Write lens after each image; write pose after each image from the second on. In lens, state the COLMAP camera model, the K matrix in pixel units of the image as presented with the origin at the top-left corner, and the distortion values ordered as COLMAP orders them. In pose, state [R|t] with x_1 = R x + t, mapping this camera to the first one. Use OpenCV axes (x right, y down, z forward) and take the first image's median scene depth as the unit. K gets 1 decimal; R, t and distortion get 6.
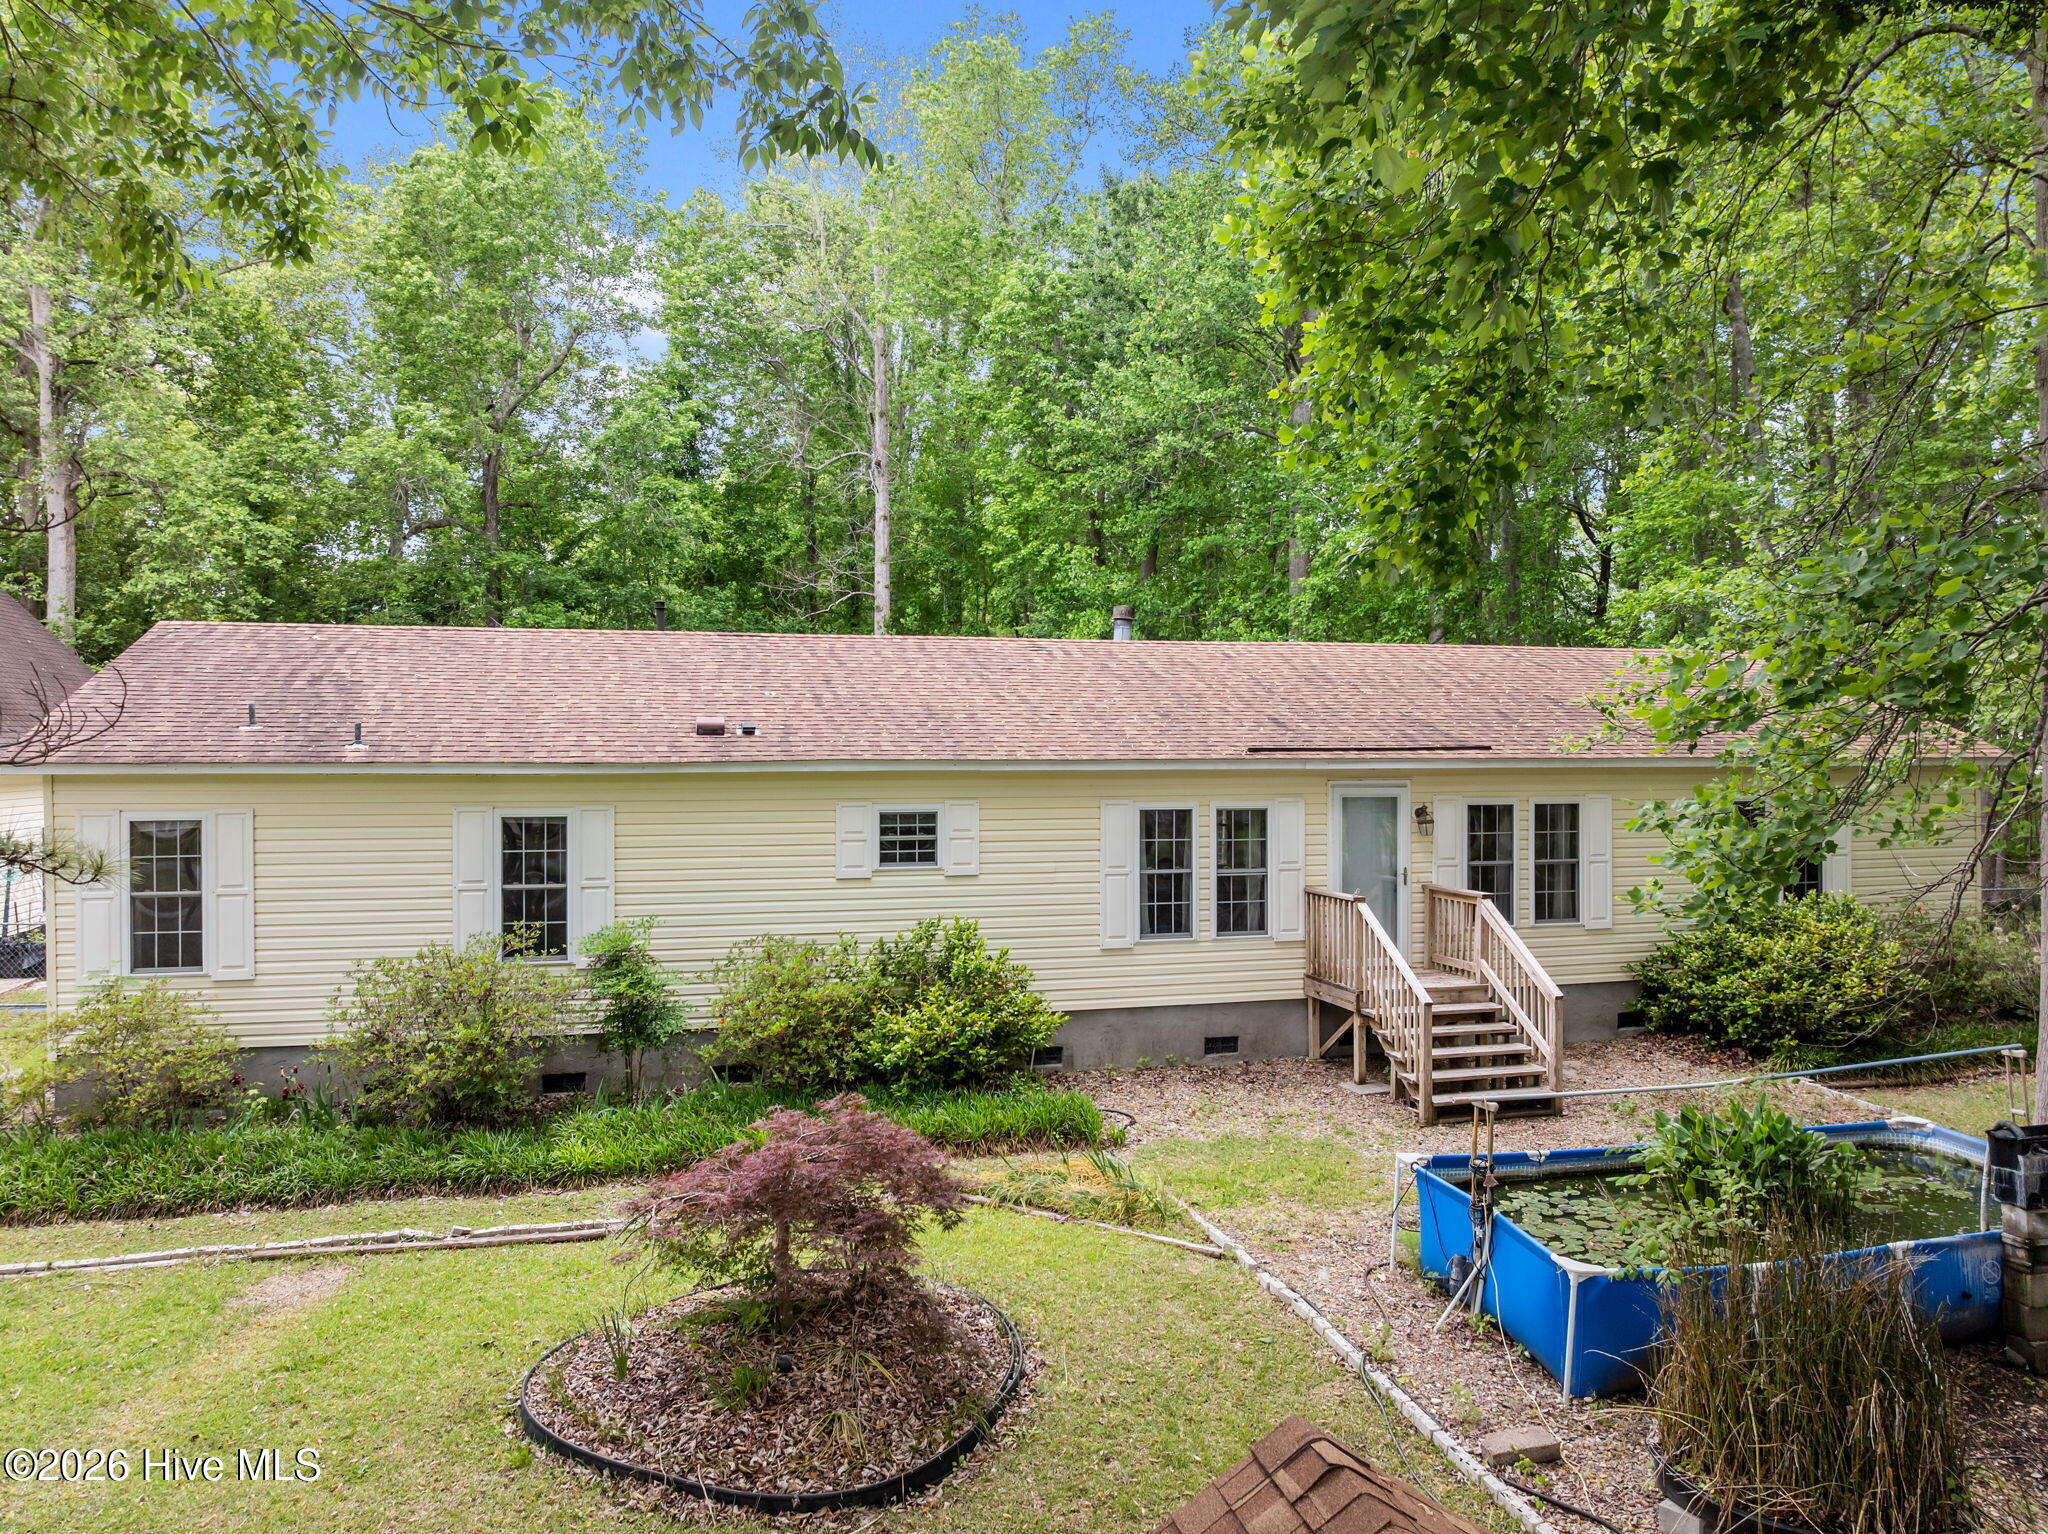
lens RADIAL K [[1460.8, 0, 999.4], [0, 1460.8, 733.6], [0, 0, 1]] dist [-0.043885, 0.009777]
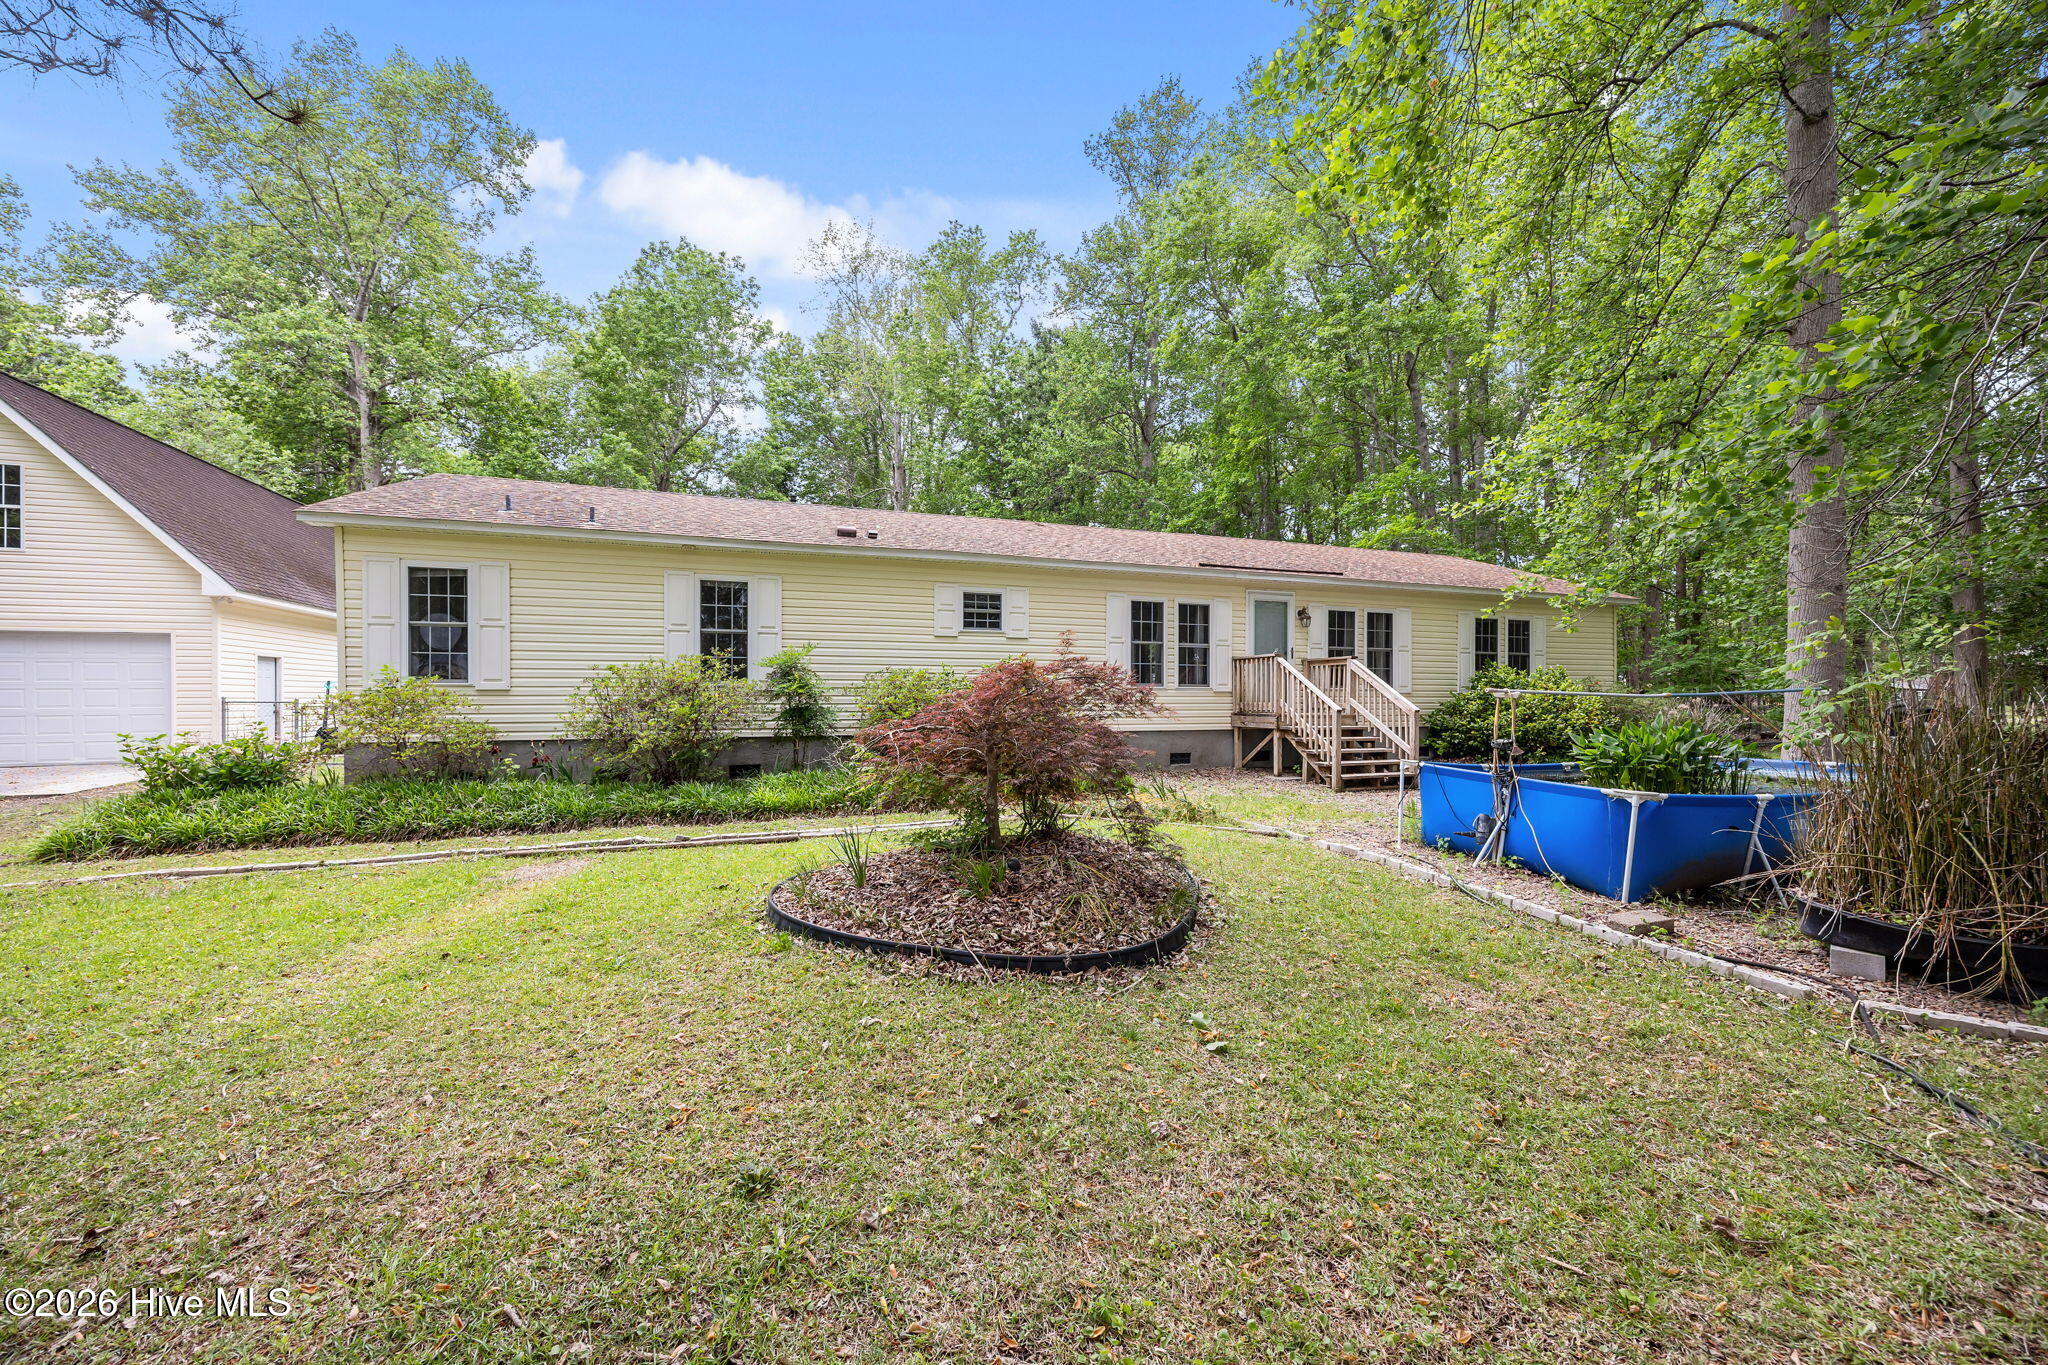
lens RADIAL K [[802.8, 0, 1020.7], [0, 802.8, 689.3], [0, 0, 1]] dist [-0.001725, 0.000109]
pose [[0.995827, 0.002212, 0.091232, -0.105794], [-0.002917, 0.999967, 0.007594, 0.156042], [-0.091212, -0.007829, 0.995801, 0.203206]]
